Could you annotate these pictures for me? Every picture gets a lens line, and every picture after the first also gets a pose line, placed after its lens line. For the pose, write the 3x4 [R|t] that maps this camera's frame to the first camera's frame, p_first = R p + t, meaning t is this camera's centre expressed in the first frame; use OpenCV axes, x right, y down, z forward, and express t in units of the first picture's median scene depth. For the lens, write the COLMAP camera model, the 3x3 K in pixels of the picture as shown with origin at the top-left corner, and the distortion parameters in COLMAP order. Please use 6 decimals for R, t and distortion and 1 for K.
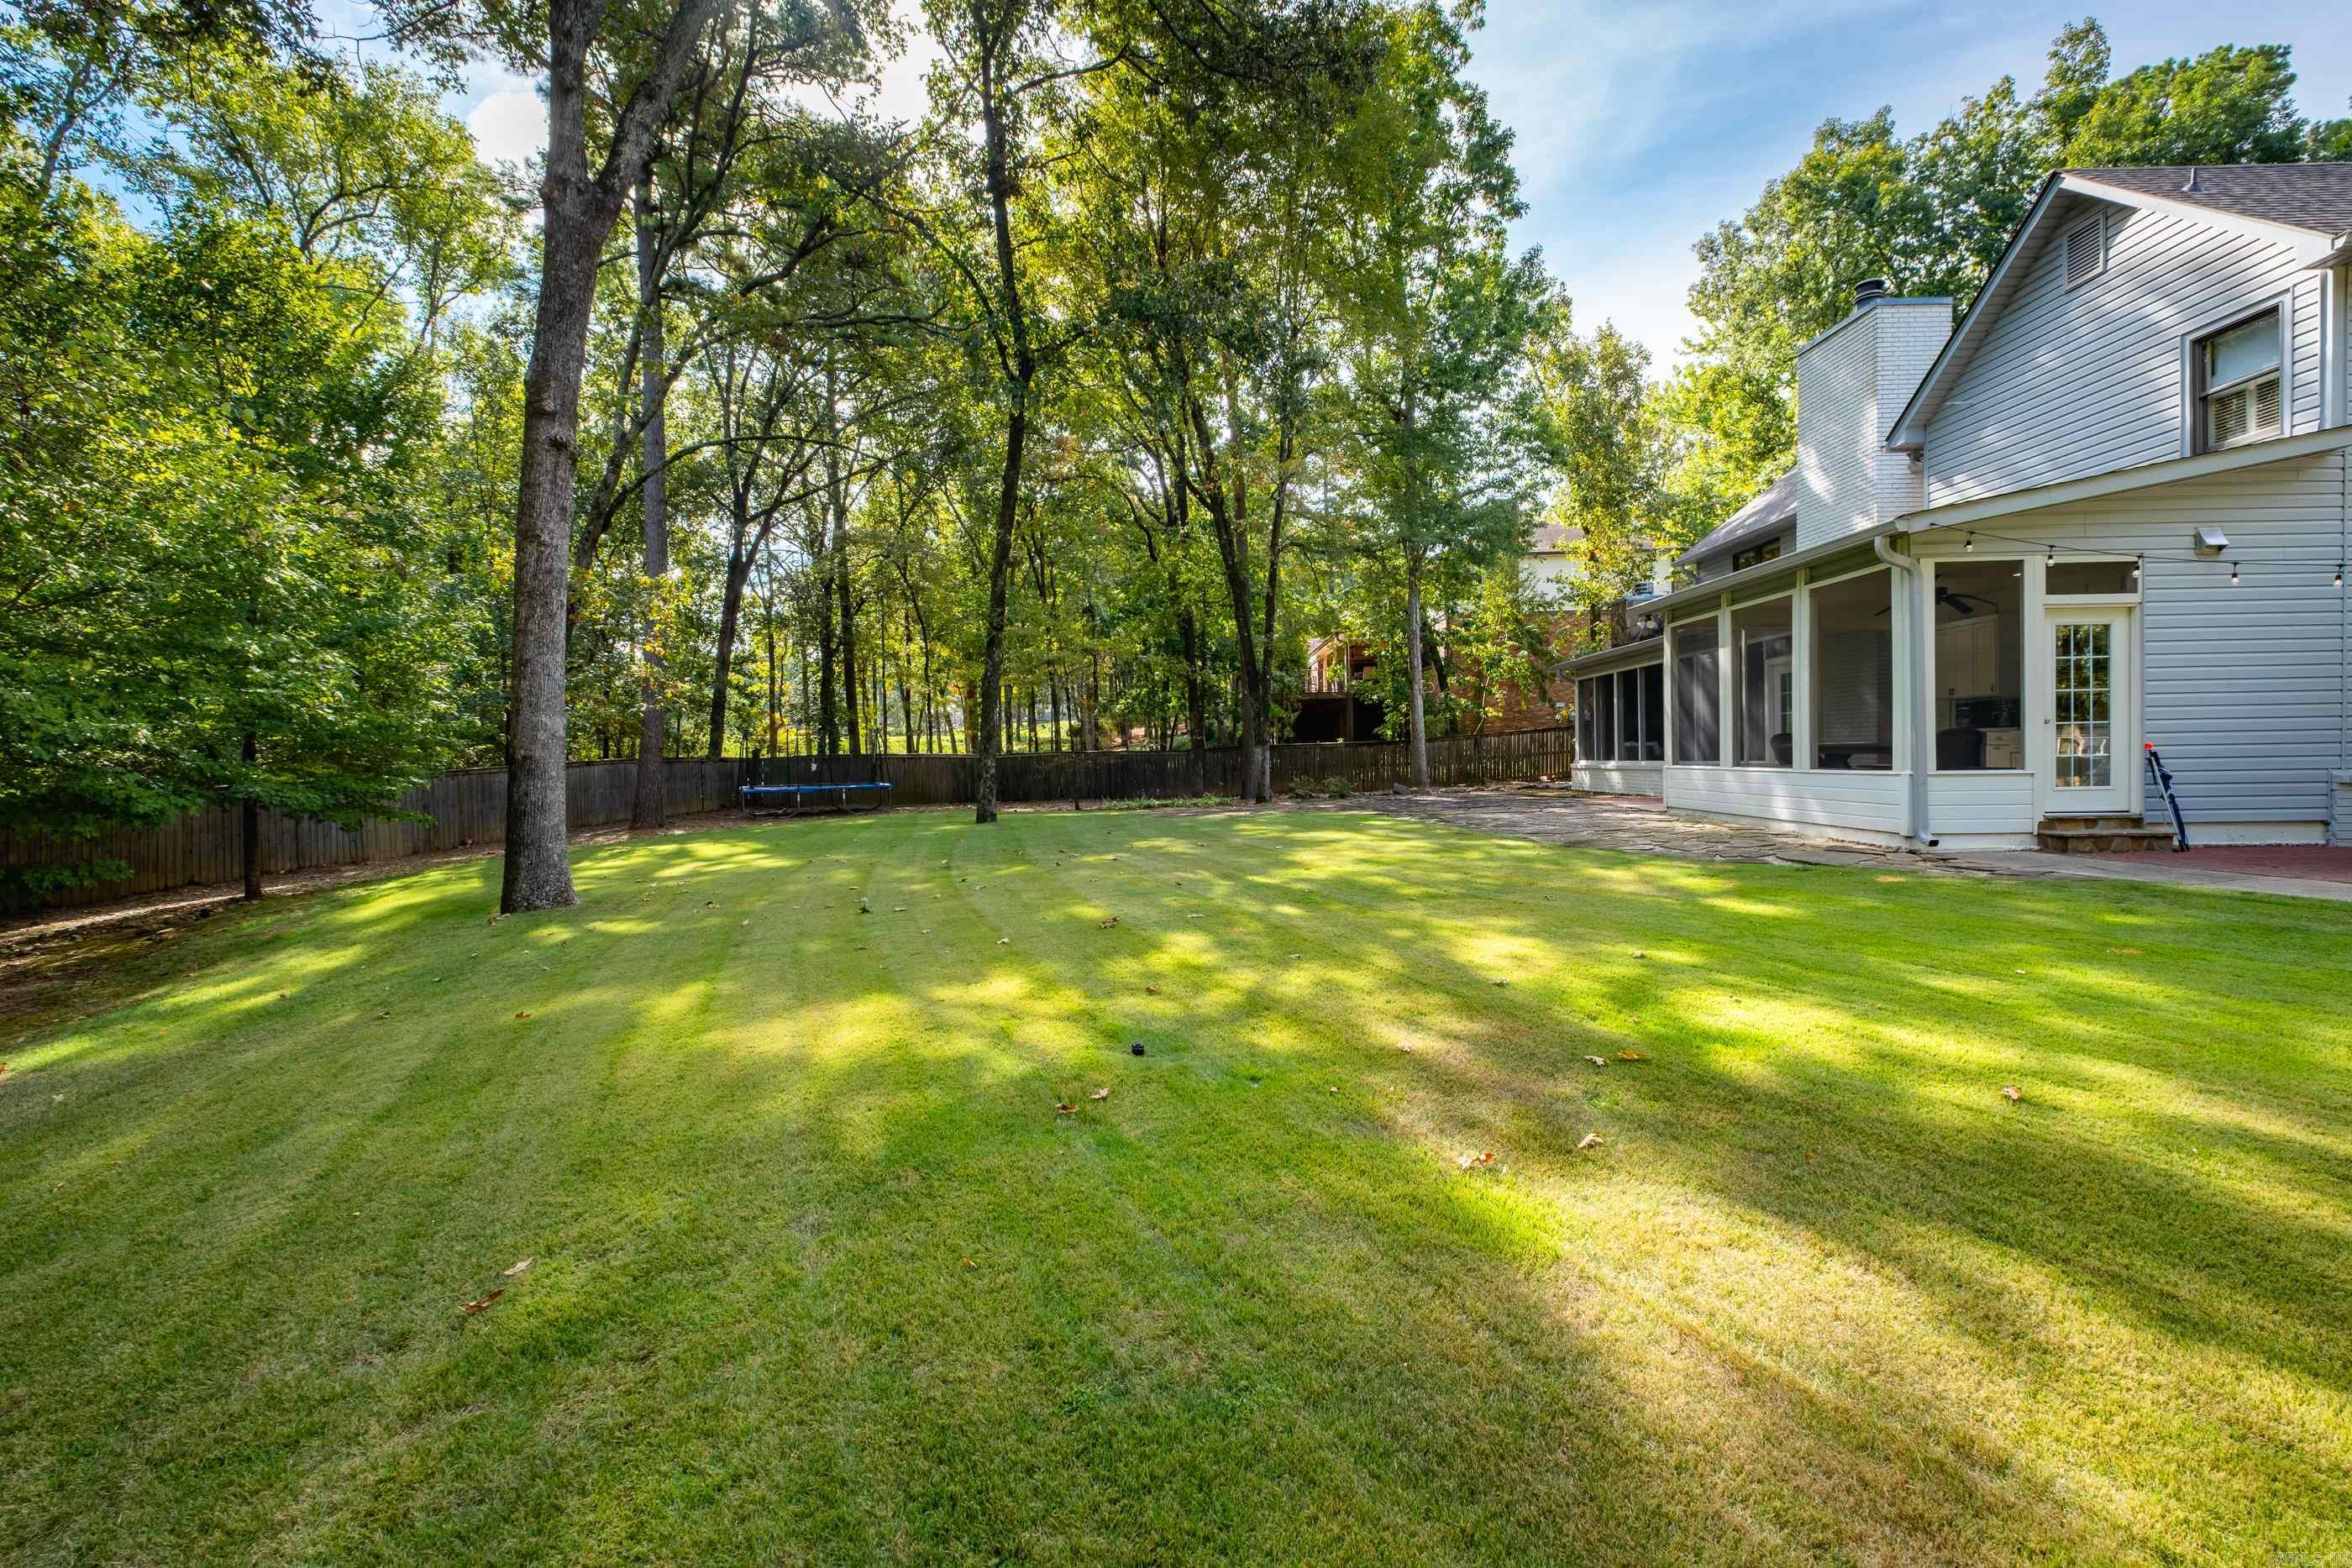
lens RADIAL K [[1007.9, 0, 1213.6], [0, 1007.9, 775.7], [0, 0, 1]] dist [0.000377, 0.000759]
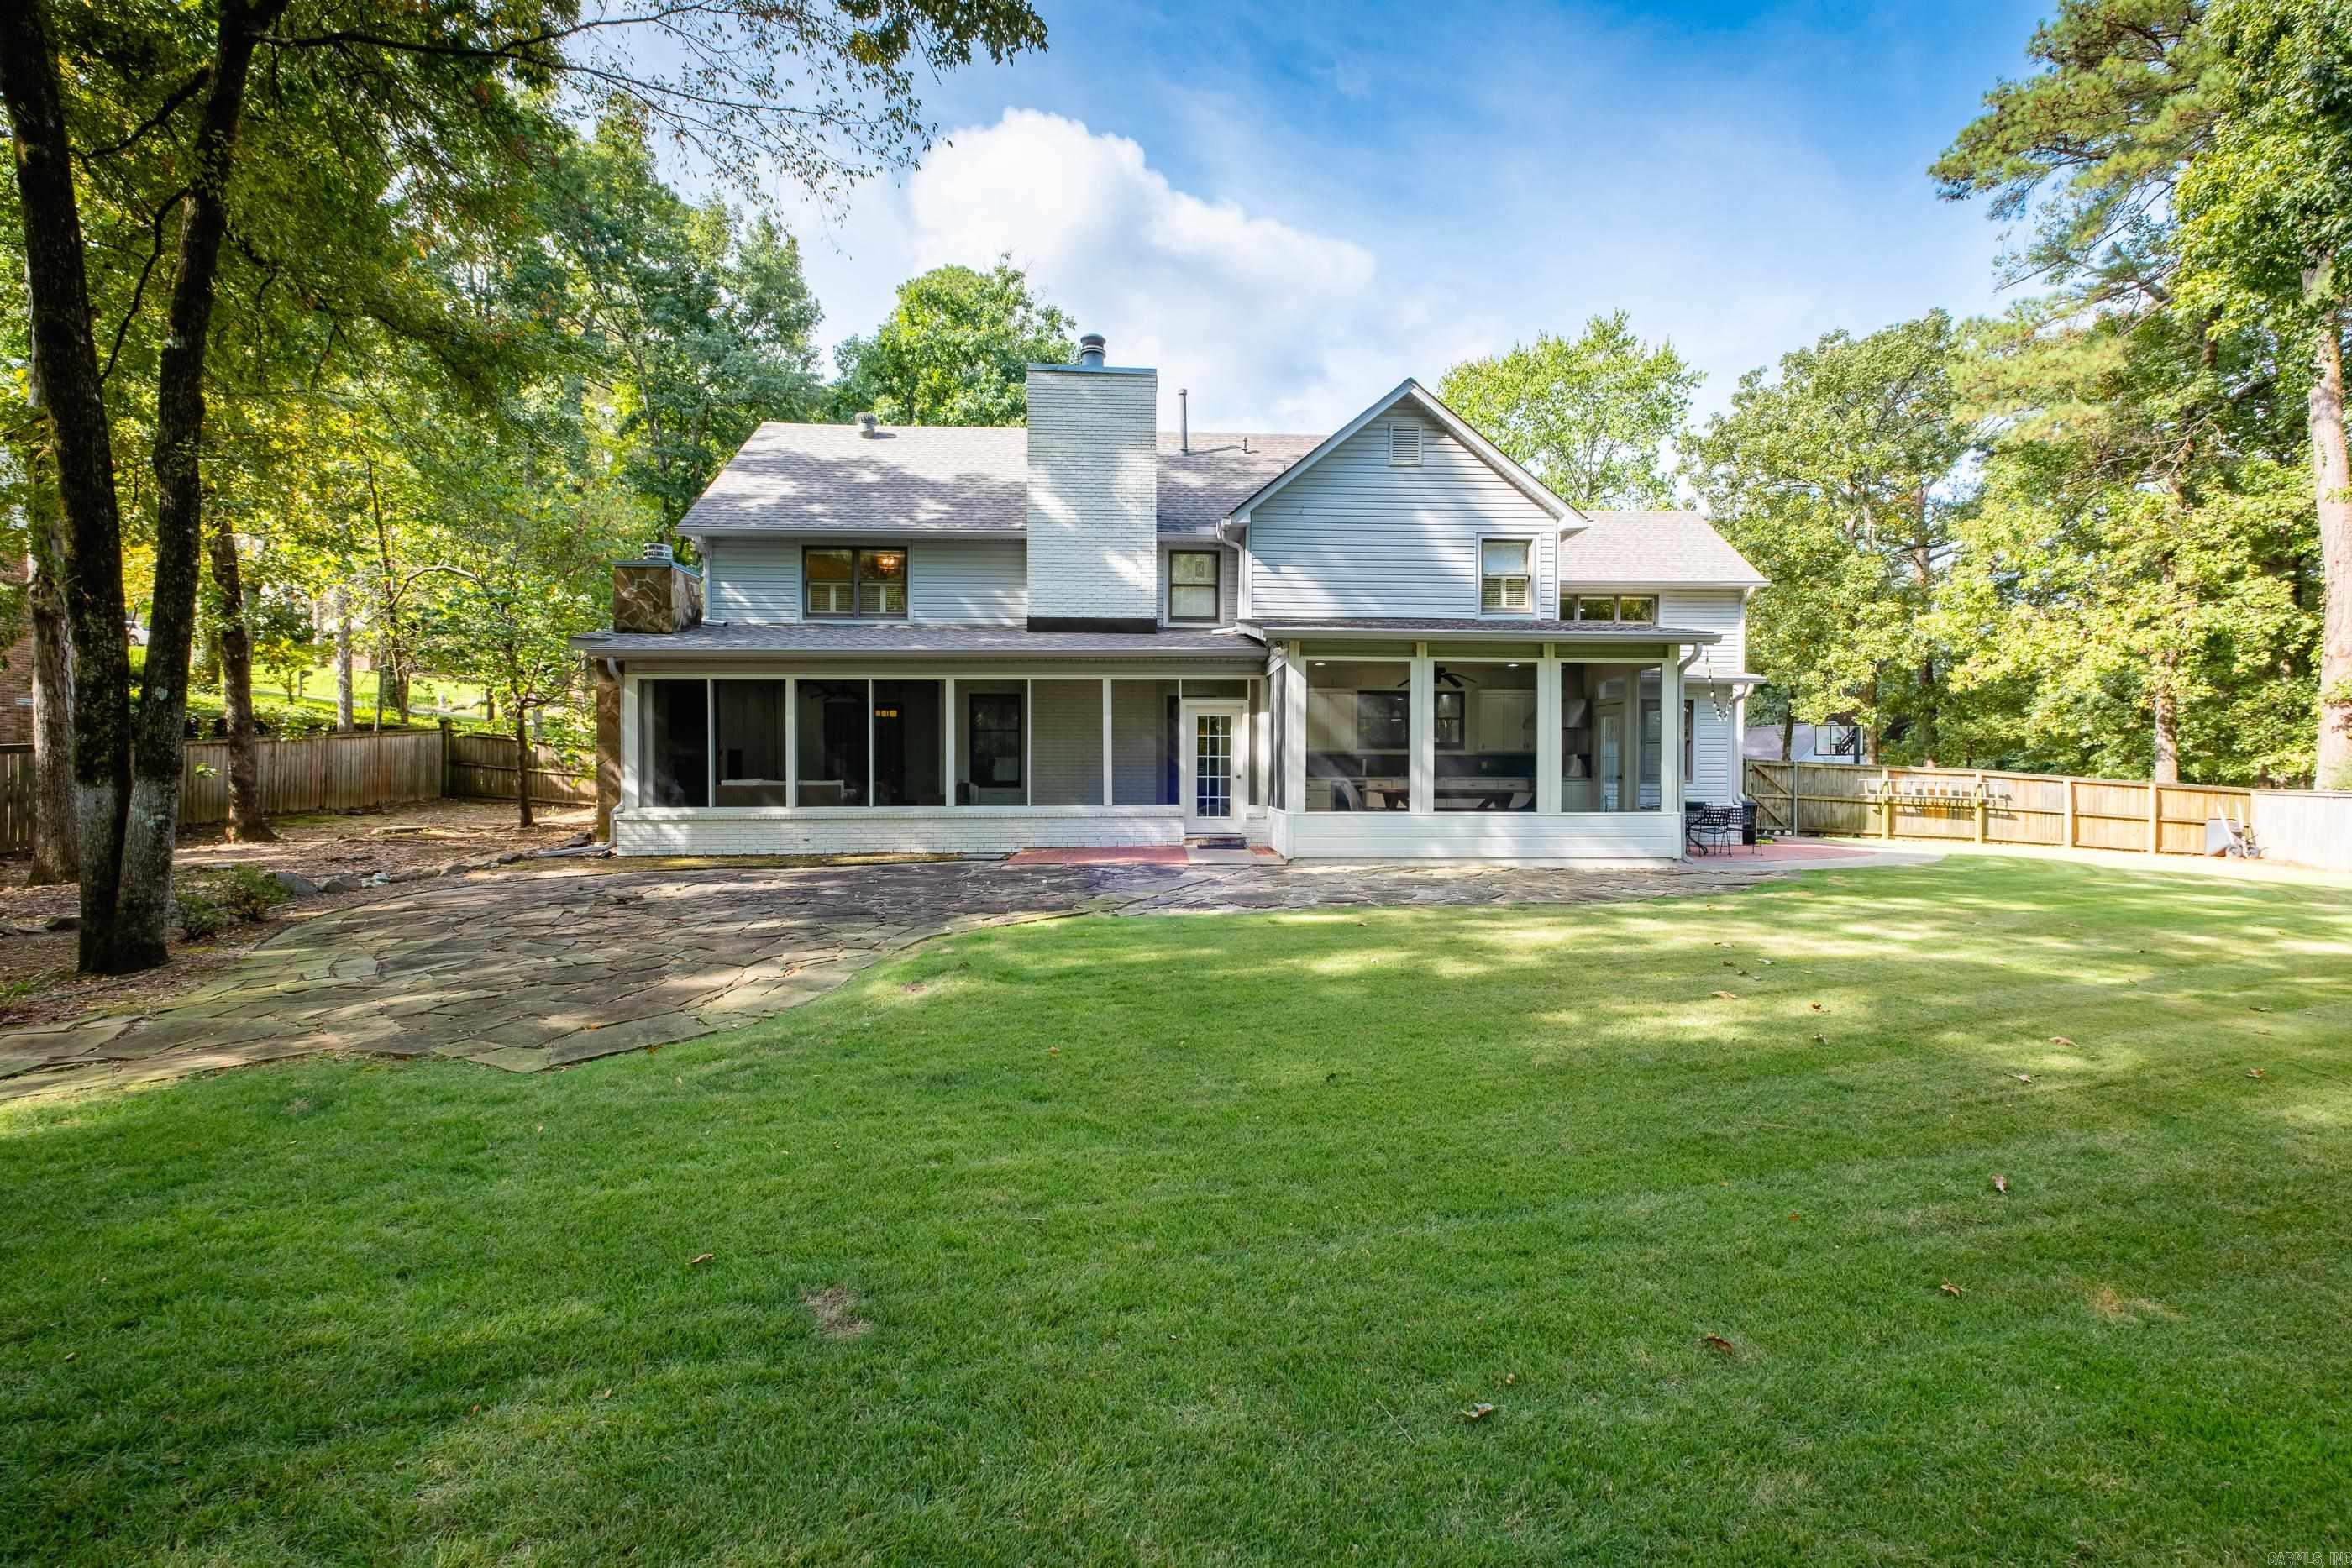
lens RADIAL K [[995.8, 0, 1182.9], [0, 995.8, 770.5], [0, 0, 1]] dist [-0.000797, -0.000332]
pose [[-0.035974, 0.015572, 0.999231, -0.653758], [0.020324, 0.999683, -0.014848, -0.055693], [-0.999146, 0.019774, -0.036279, 1.719018]]
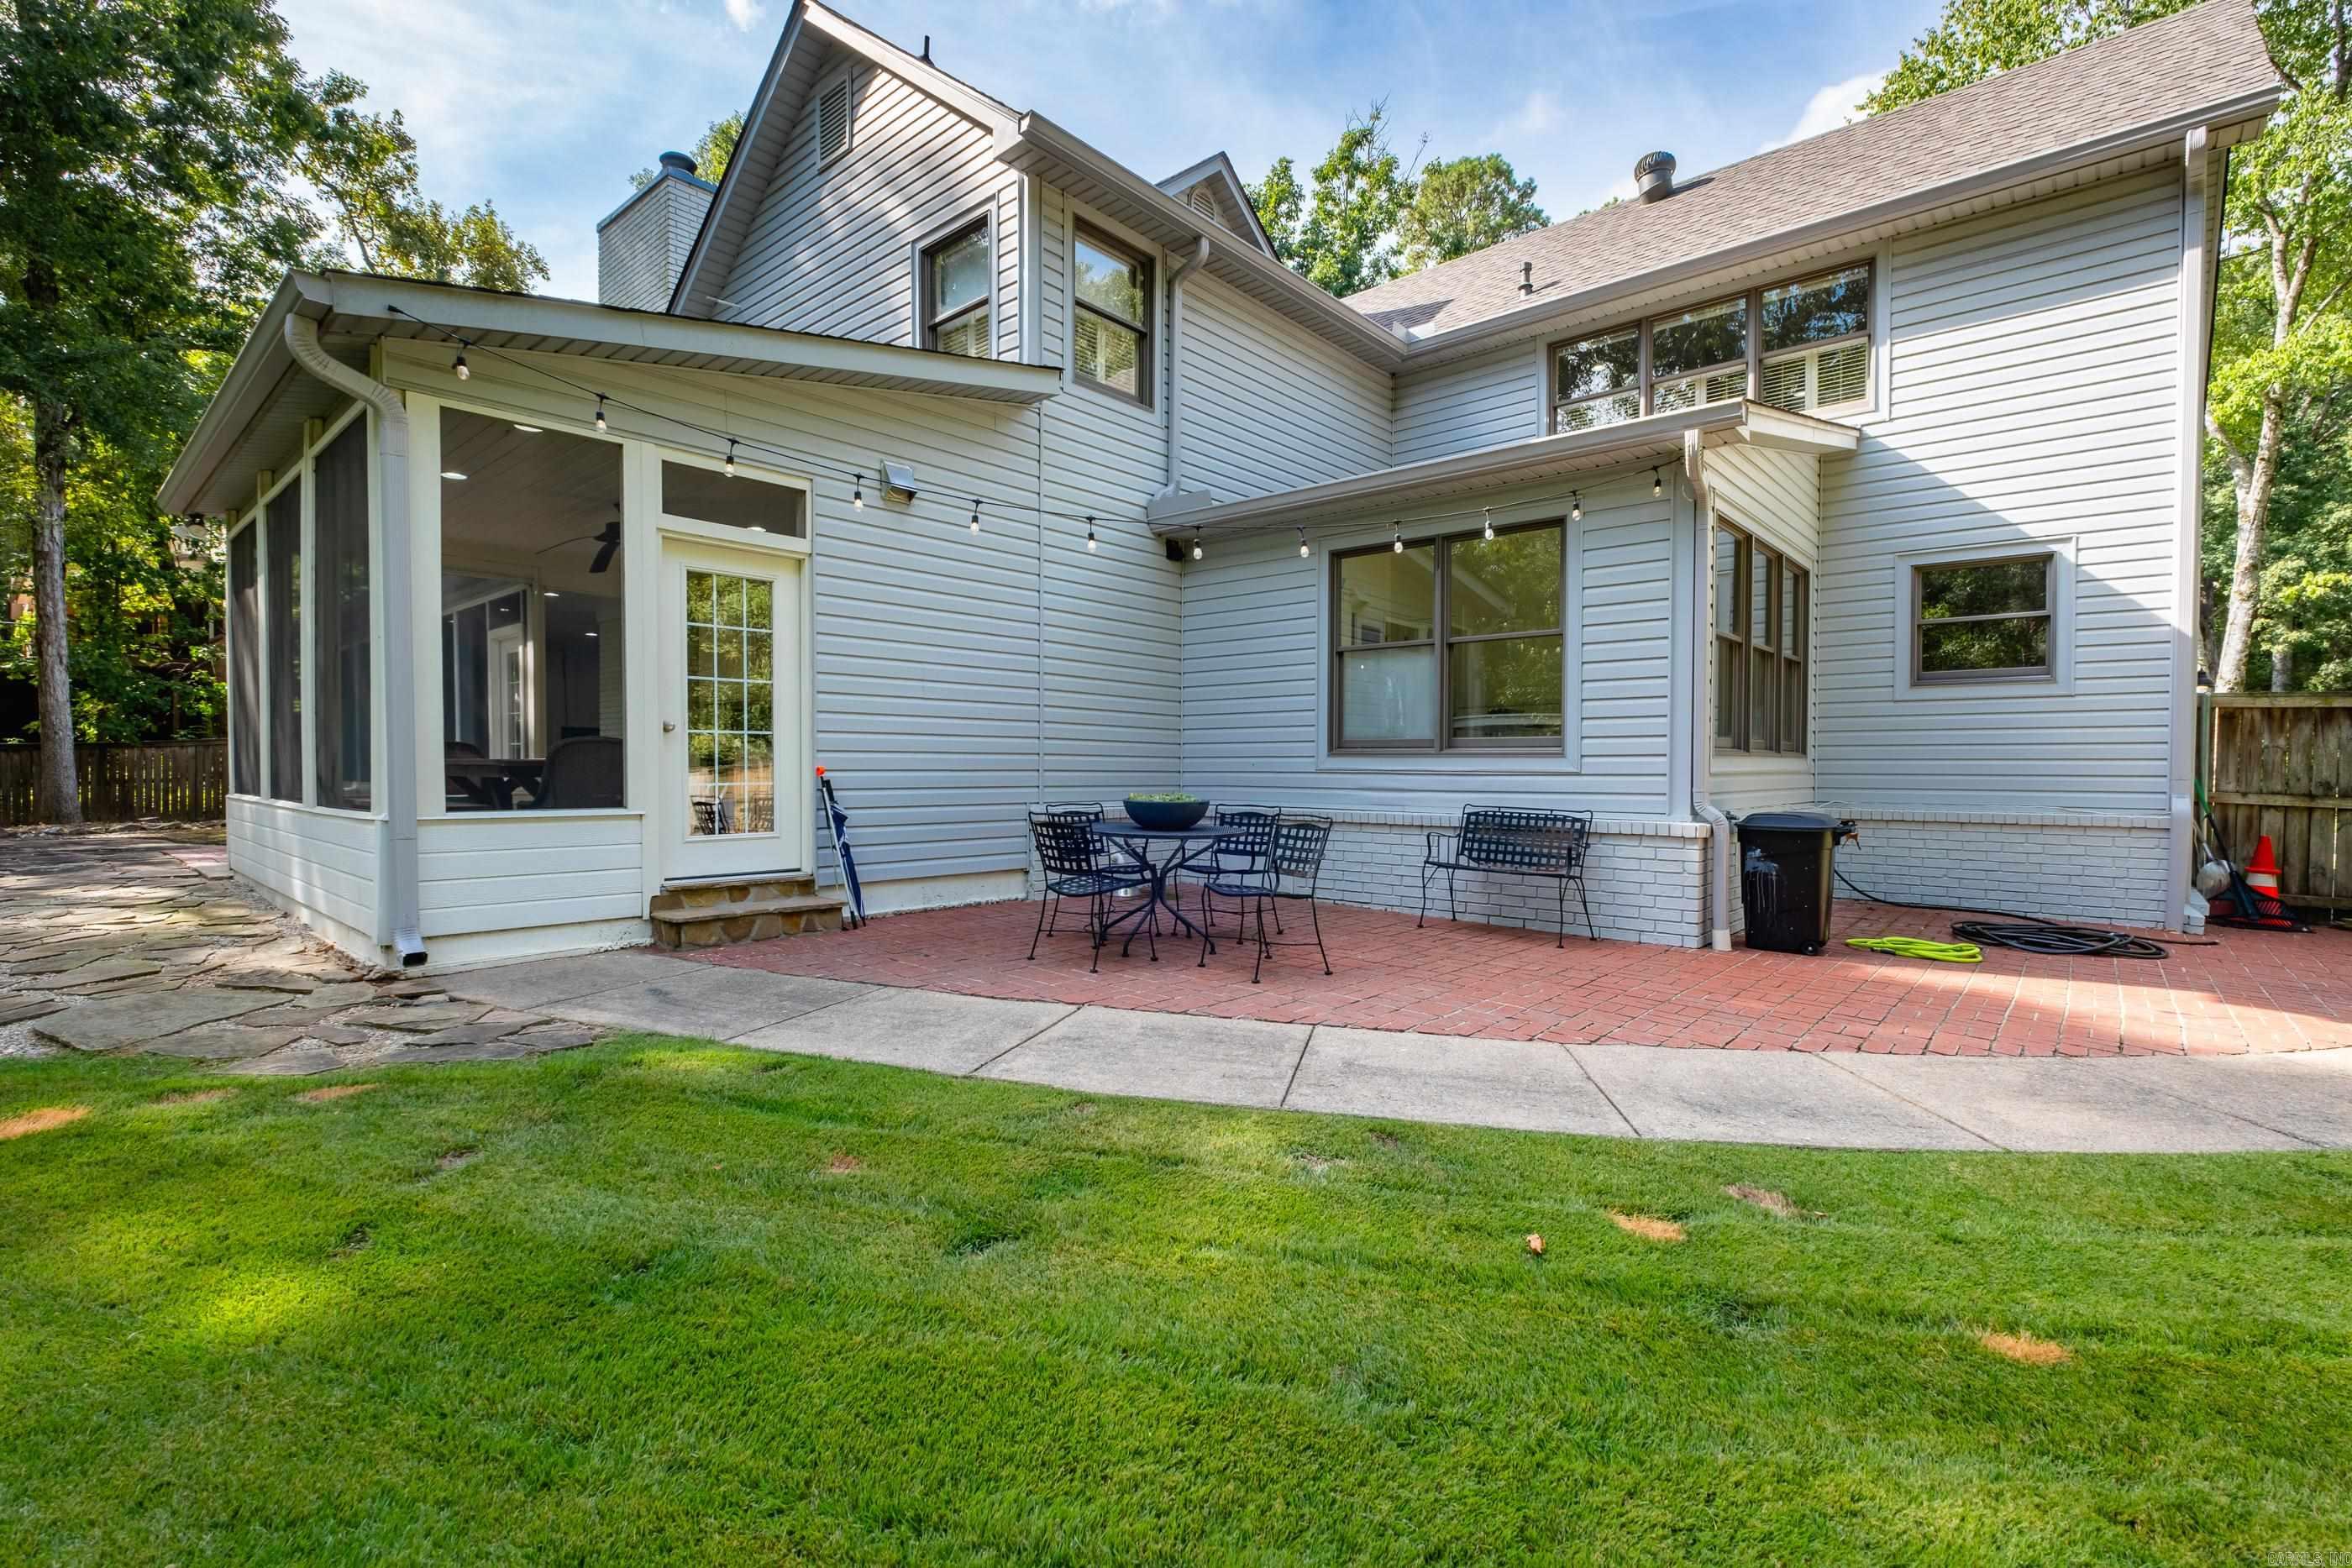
lens RADIAL K [[1045.0, 0, 1170.8], [0, 1045.0, 771.1], [0, 0, 1]] dist [0.000688, 0.000257]
pose [[0.660926, 0.014688, 0.750308, 0.555451], [0.001713, 0.999776, -0.021081, -0.014173], [-0.750449, 0.015219, 0.660753, 0.366929]]
